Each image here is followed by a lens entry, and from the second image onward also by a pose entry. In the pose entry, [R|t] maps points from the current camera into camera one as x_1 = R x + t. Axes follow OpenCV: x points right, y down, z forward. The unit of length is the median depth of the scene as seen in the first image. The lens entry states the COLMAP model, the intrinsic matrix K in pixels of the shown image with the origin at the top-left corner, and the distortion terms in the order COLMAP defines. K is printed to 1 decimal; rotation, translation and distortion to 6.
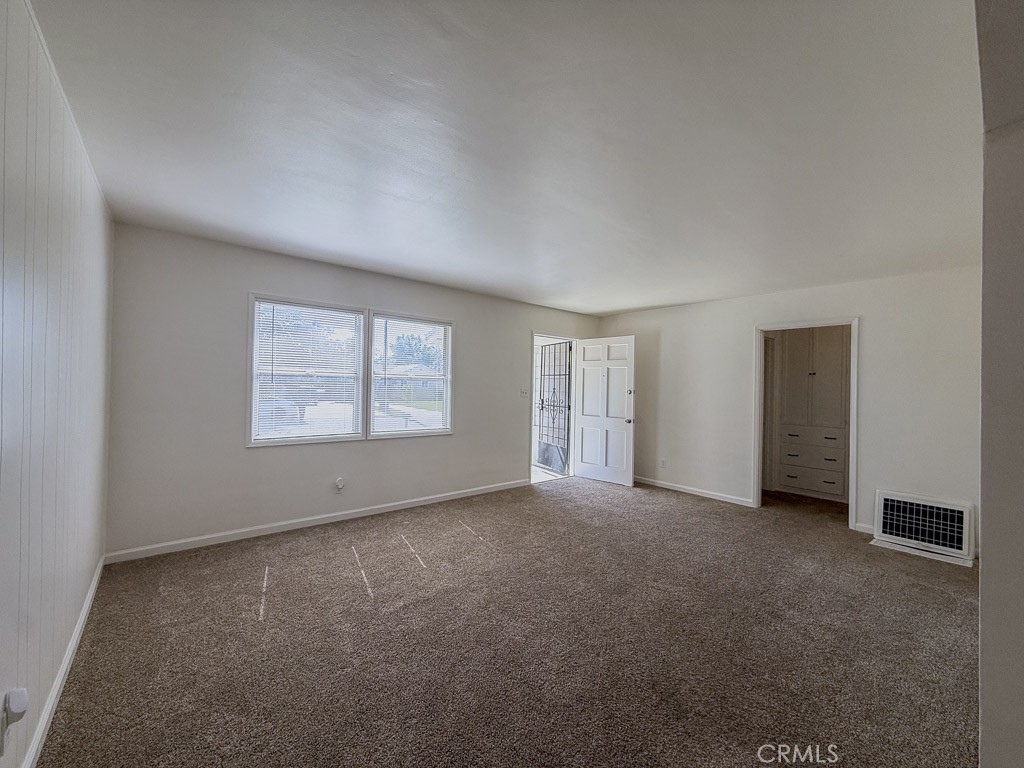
lens RADIAL K [[407.1, 0, 509.3], [0, 407.1, 385.8], [0, 0, 1]] dist [0.002086, 0.000109]
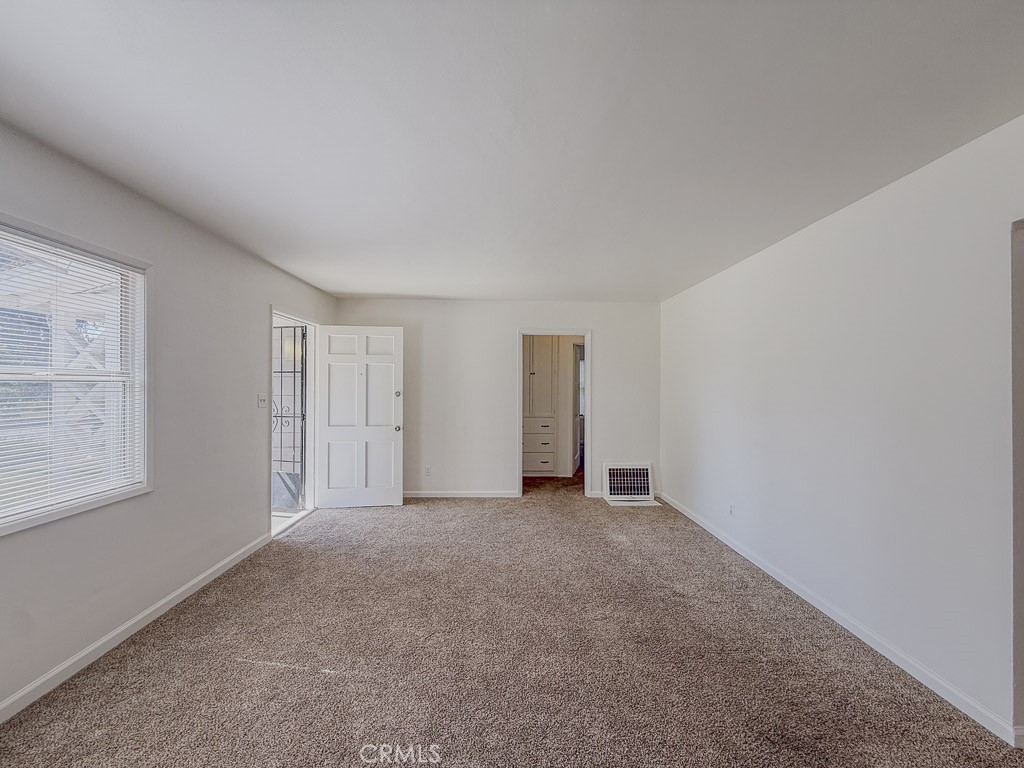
lens RADIAL K [[407.1, 0, 509.3], [0, 407.1, 385.8], [0, 0, 1]] dist [0.002086, 0.000109]
pose [[0.620614, -0.017933, 0.783911, -0.238816], [0.007259, 0.999827, 0.017126, -0.015055], [-0.784083, -0.004938, 0.620637, 0.322353]]
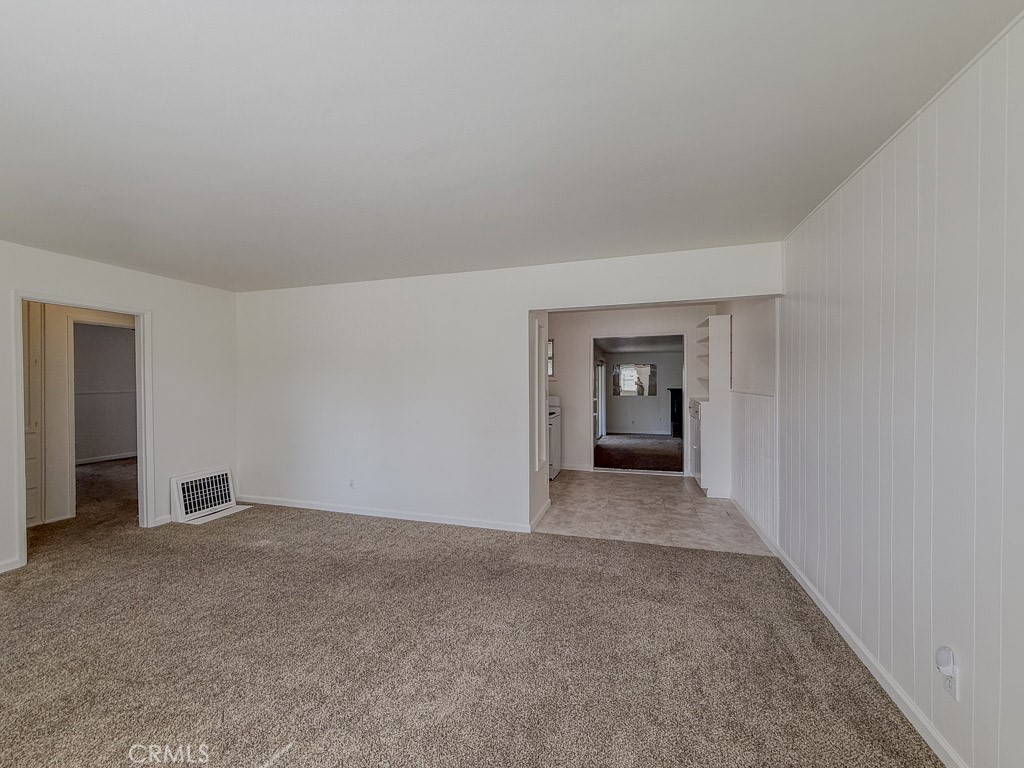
lens RADIAL K [[407.1, 0, 509.3], [0, 407.1, 385.8], [0, 0, 1]] dist [0.002086, 0.000109]
pose [[-0.546500, -0.025907, 0.837059, -0.346963], [-0.006881, 0.999627, 0.026446, -0.015305], [-0.837431, 0.008693, -0.546474, 0.643364]]
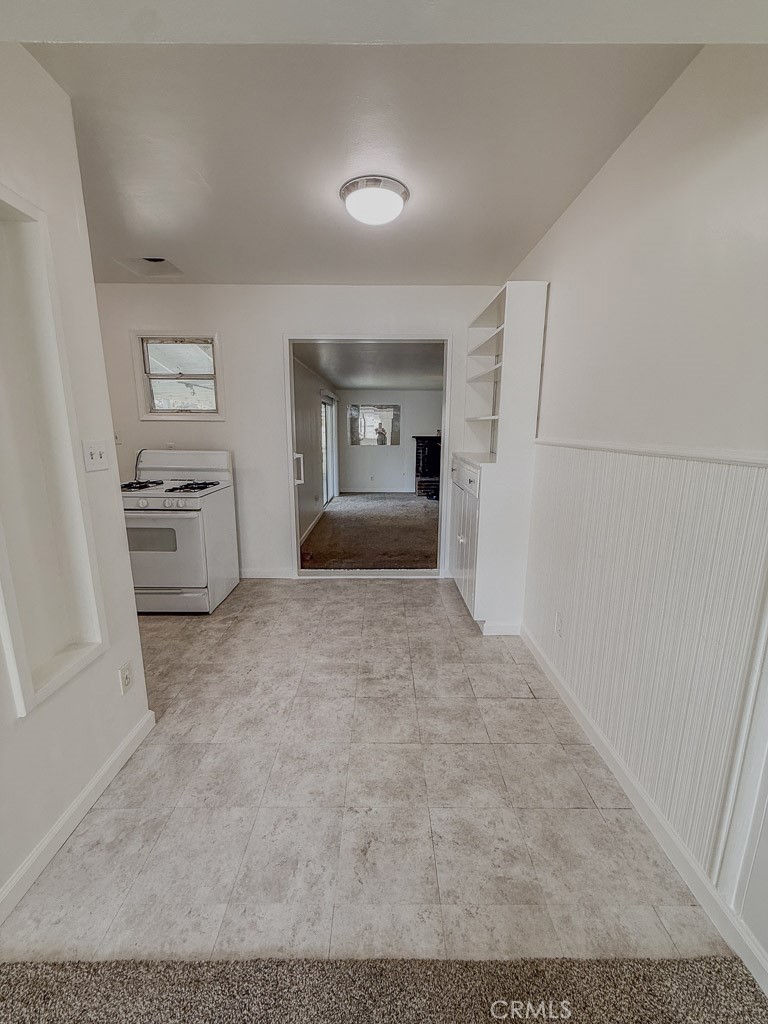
lens RADIAL K [[407.1, 0, 381.1], [0, 407.1, 512.7], [0, 0, 1]] dist [0.002086, 0.000109]
pose [[-0.771057, -0.153213, 0.618058, -0.010469], [-0.023000, 0.976689, 0.213422, 0.000052], [-0.636350, 0.150345, -0.756608, 0.200131]]
